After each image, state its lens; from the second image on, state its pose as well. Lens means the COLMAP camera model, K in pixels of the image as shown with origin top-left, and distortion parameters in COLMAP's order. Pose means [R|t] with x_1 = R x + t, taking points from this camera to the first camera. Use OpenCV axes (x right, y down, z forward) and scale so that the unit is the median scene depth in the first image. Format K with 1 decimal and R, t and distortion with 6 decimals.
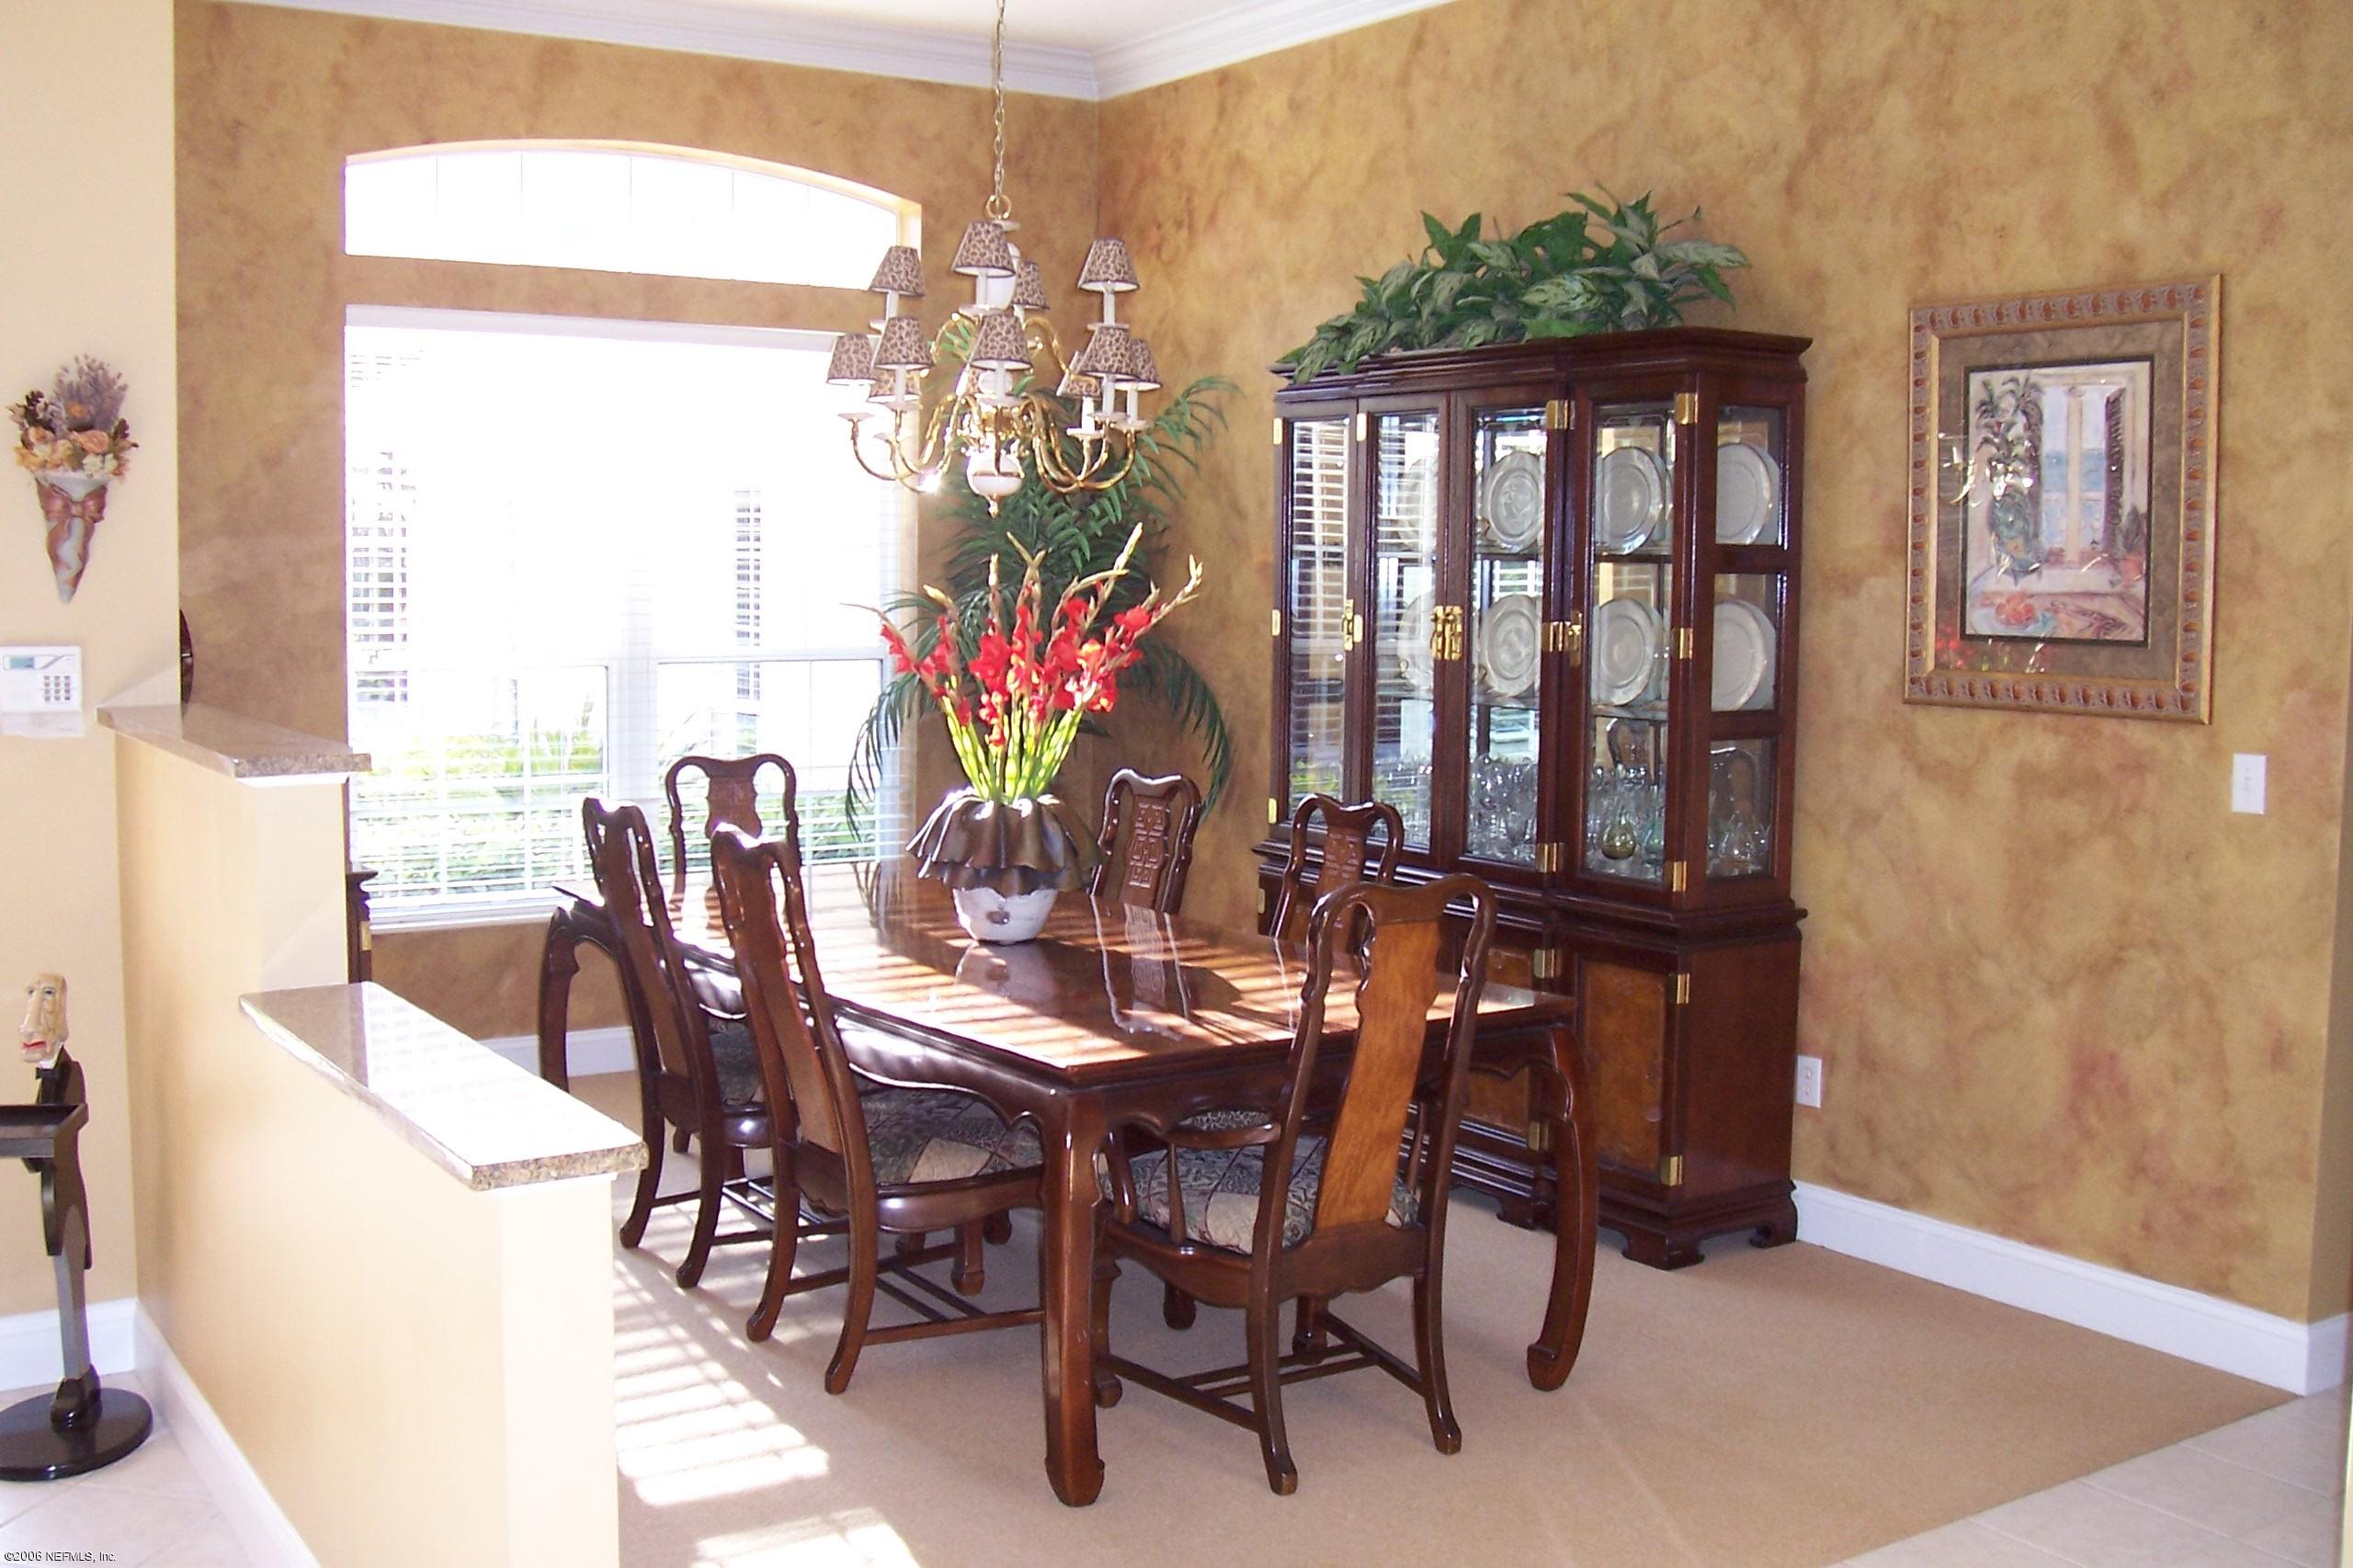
lens RADIAL K [[2438.7, 0, 1176.5], [0, 2438.7, 784.0], [0, 0, 1]] dist [-0.186495, 0.267522]
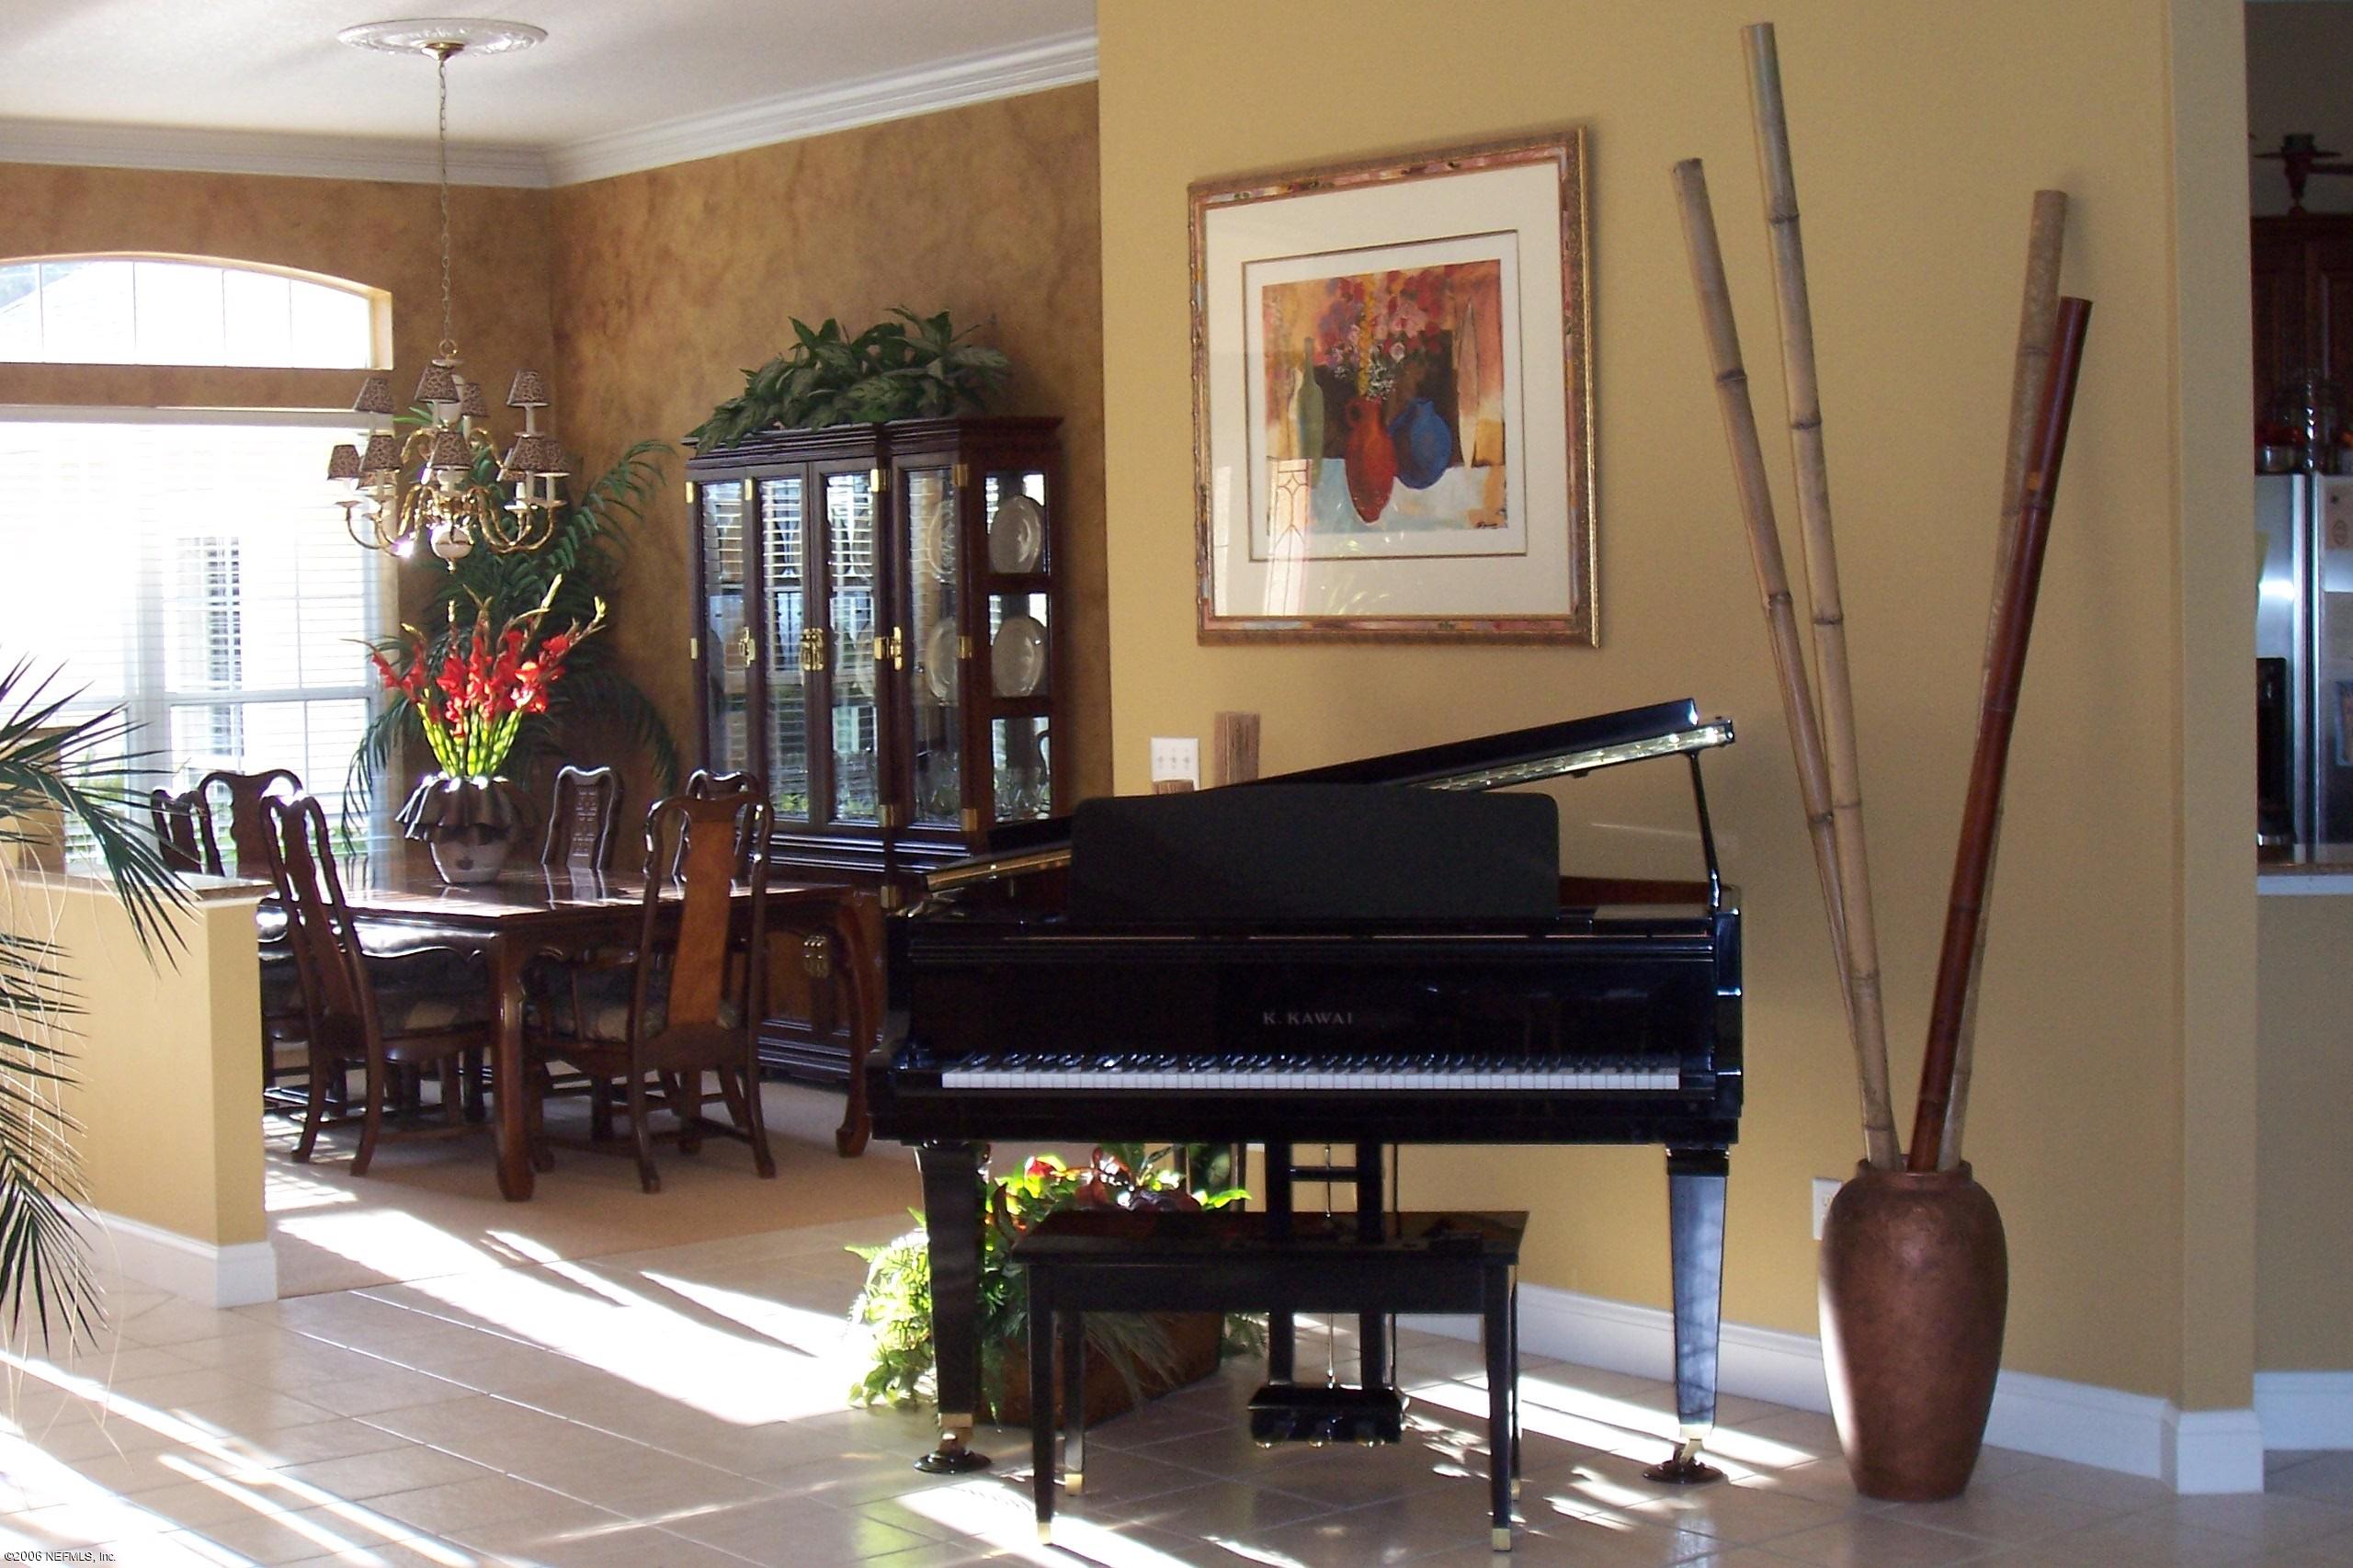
lens RADIAL K [[3730.3, 0, 1176.5], [0, 3730.3, 784.0], [0, 0, 1]] dist [-0.118836, -0.098676]
pose [[0.994513, -0.036950, 0.097871, 0.103567], [0.040914, 0.998409, -0.038806, 0.091014], [-0.096281, 0.042597, 0.994442, -0.949156]]
